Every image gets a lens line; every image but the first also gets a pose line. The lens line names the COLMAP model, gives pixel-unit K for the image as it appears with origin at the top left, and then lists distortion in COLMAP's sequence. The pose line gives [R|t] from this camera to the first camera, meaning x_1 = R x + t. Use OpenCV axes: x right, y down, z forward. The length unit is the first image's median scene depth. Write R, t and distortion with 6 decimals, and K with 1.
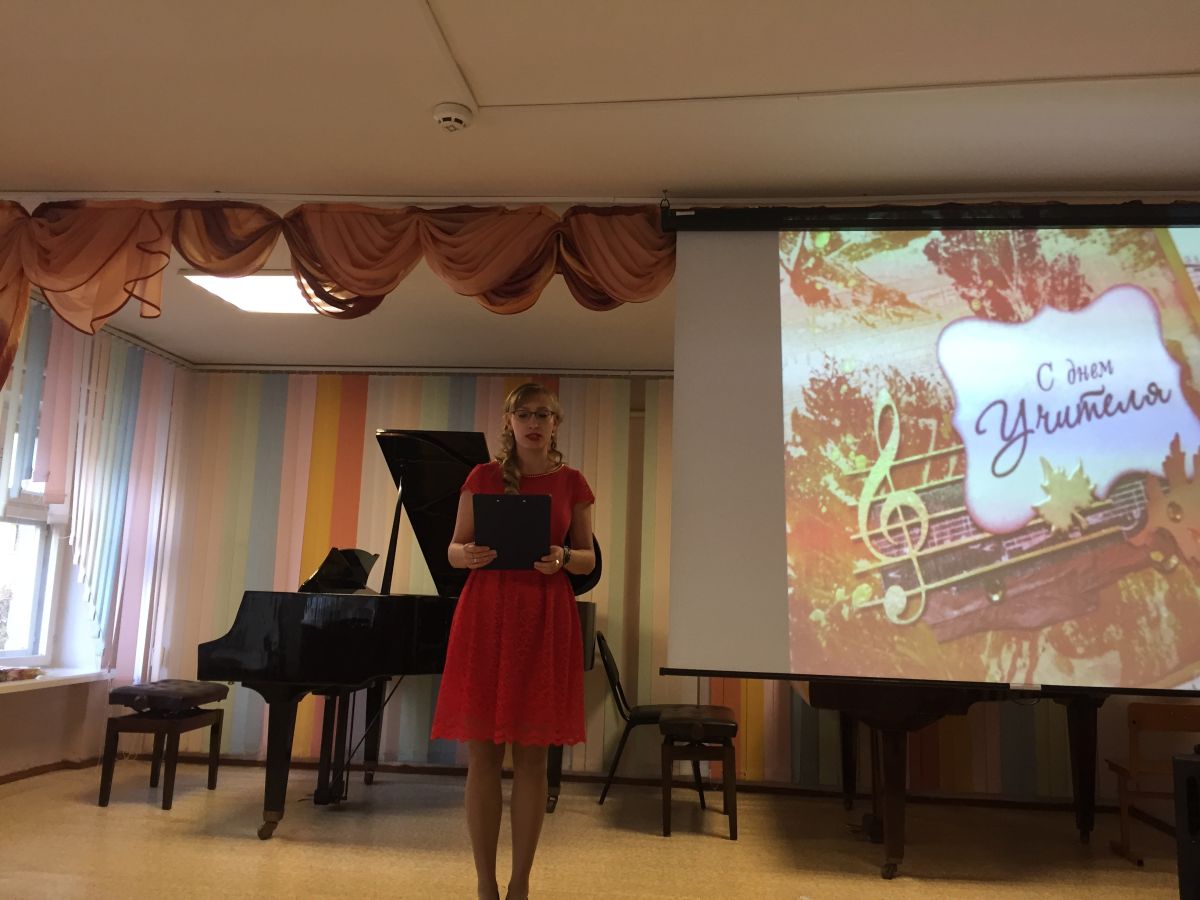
lens RADIAL K [[1032.9, 0, 595.8], [0, 1032.9, 445.9], [0, 0, 1]] dist [0.081779, -0.119827]
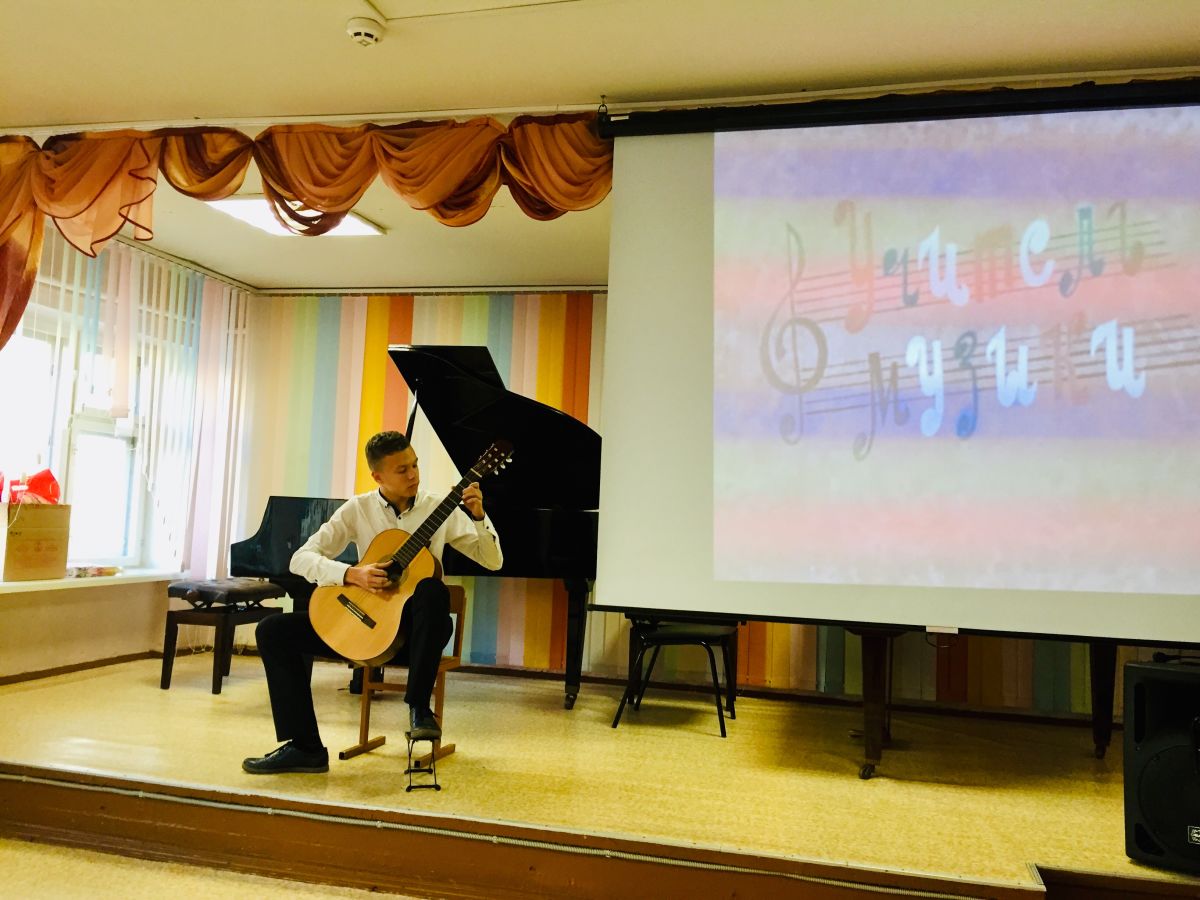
lens RADIAL K [[1032.9, 0, 594.6], [0, 1032.9, 448.7], [0, 0, 1]] dist [0.081779, -0.119827]
pose [[0.989669, -0.001256, -0.143363, 0.191843], [0.011793, 0.997286, 0.072673, 0.019564], [0.142883, -0.073613, 0.986998, -0.017996]]
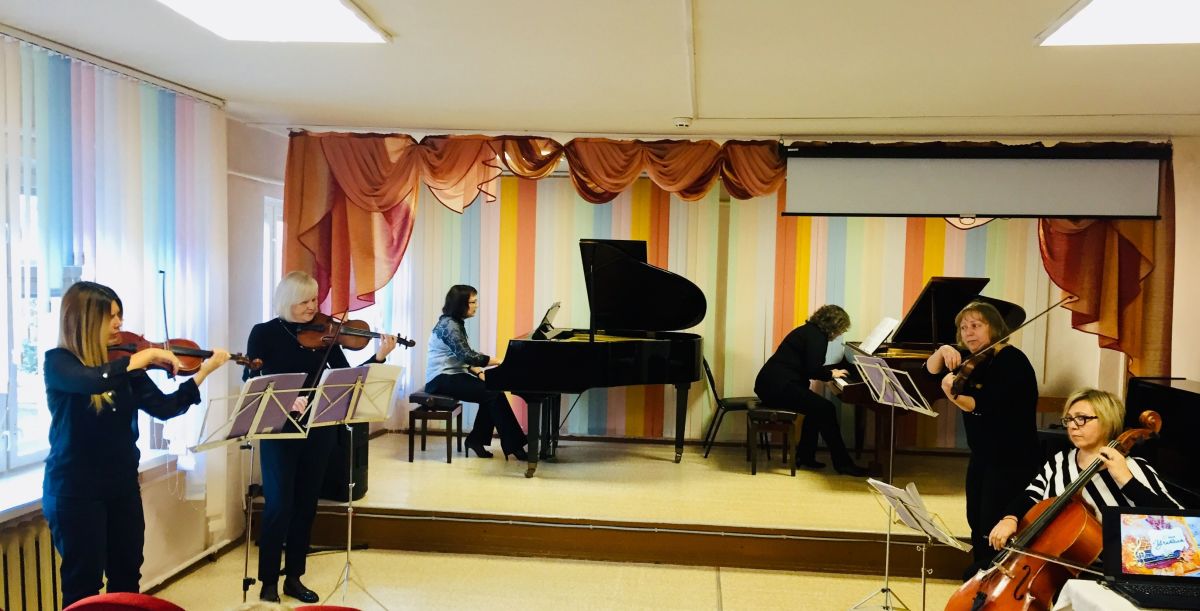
lens RADIAL K [[1009.0, 0, 596.9], [0, 1009.0, 344.7], [0, 0, 1]] dist [0.035095, -0.026505]
pose [[0.999929, -0.011902, -0.000797, -0.244643], [0.011795, 0.976524, 0.215085, -0.256902], [-0.001782, -0.215079, 0.976595, -0.758520]]
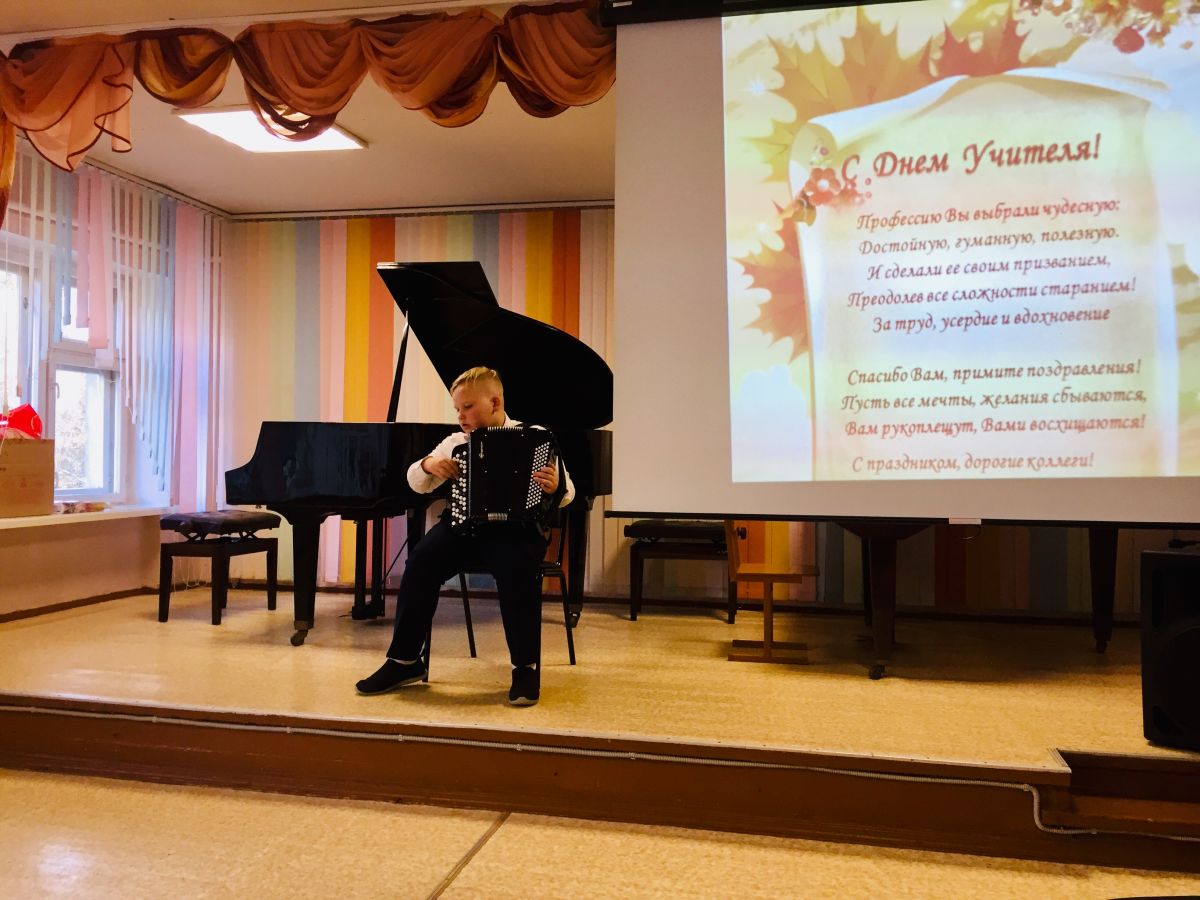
lens RADIAL K [[1032.9, 0, 594.9], [0, 1032.9, 450.9], [0, 0, 1]] dist [0.081779, -0.119827]
pose [[0.992920, -0.024420, -0.116250, 0.151737], [0.040196, 0.989981, 0.135362, 0.048956], [0.111780, -0.139076, 0.983953, -0.007279]]
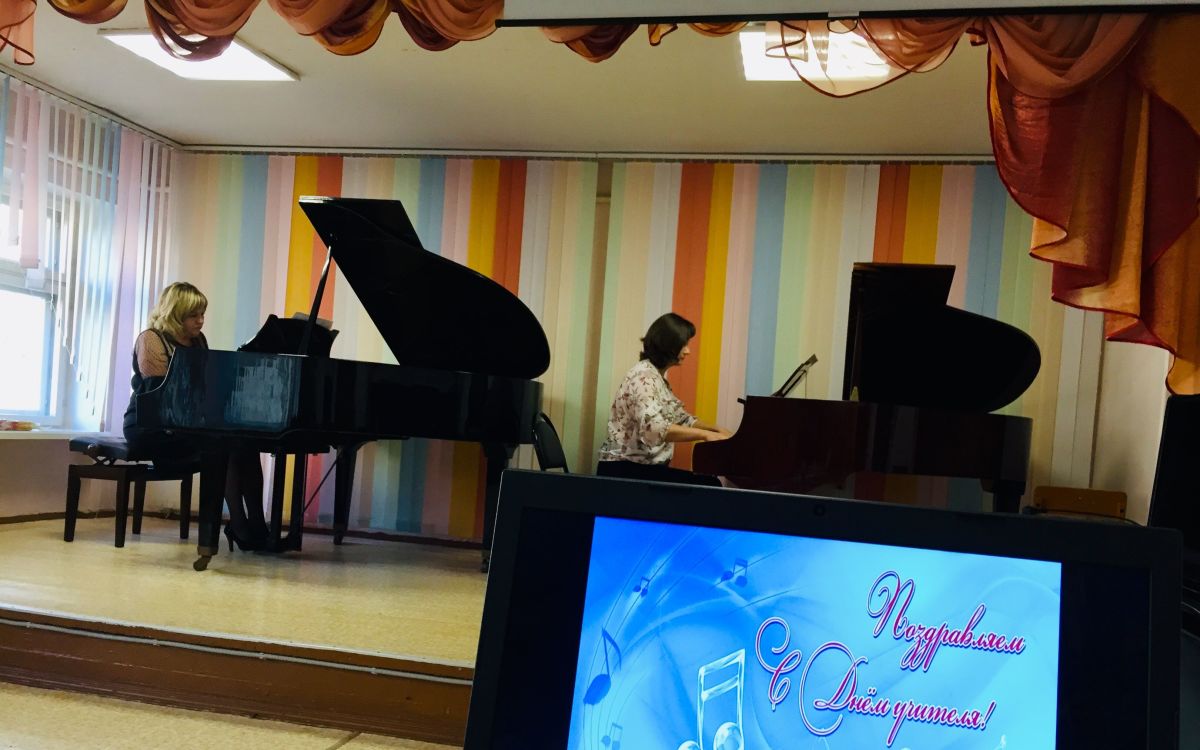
lens RADIAL K [[1043.2, 0, 594.2], [0, 1043.2, 447.2], [0, 0, 1]] dist [0.087286, -0.104161]
pose [[0.991521, 0.037400, -0.124452, 0.282861], [-0.017338, 0.987200, 0.158541, 0.077036], [0.128788, -0.155039, 0.979478, -0.021382]]
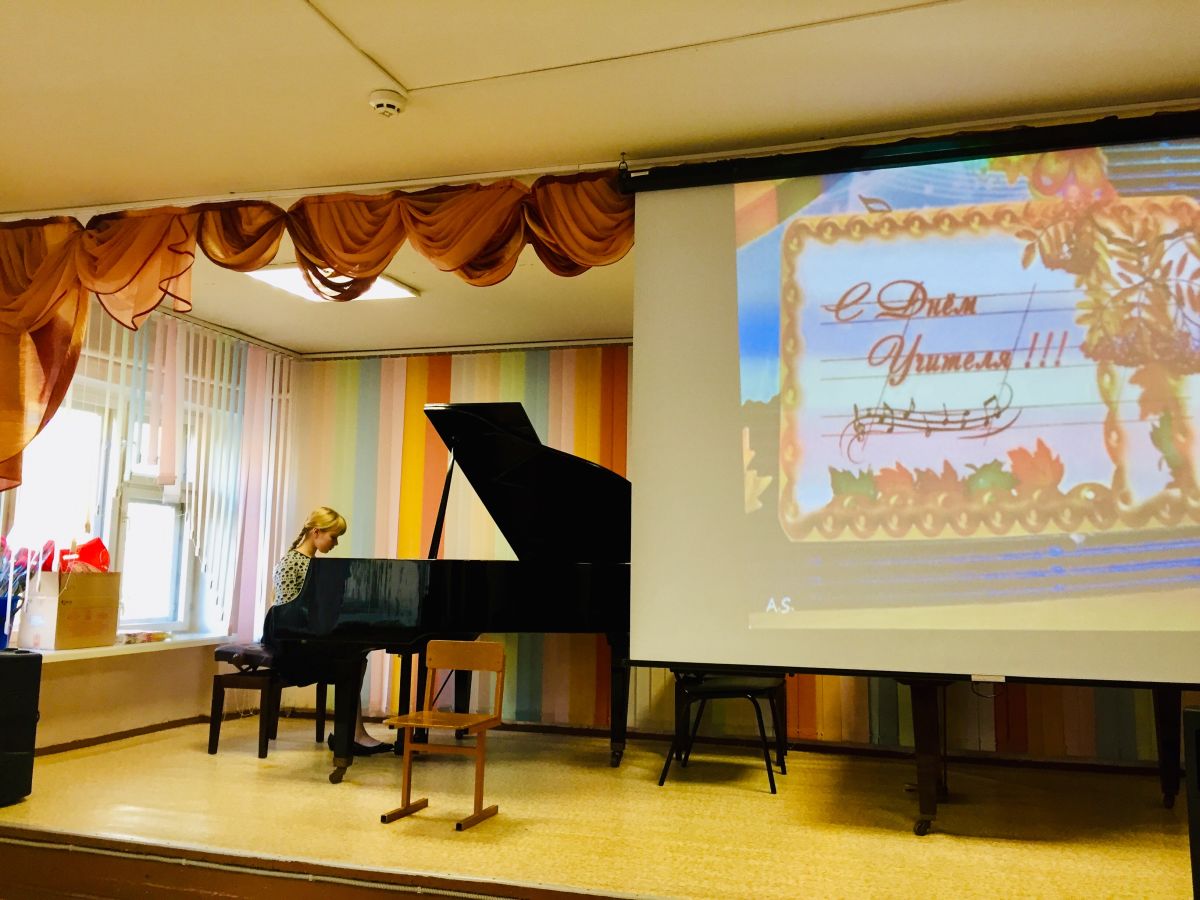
lens RADIAL K [[1032.9, 0, 594.6], [0, 1032.9, 446.5], [0, 0, 1]] dist [0.081779, -0.119827]
pose [[0.981122, -0.041190, -0.188955, 0.208876], [0.045713, 0.998762, 0.019640, 0.018710], [0.187912, -0.027907, 0.981789, -0.012842]]
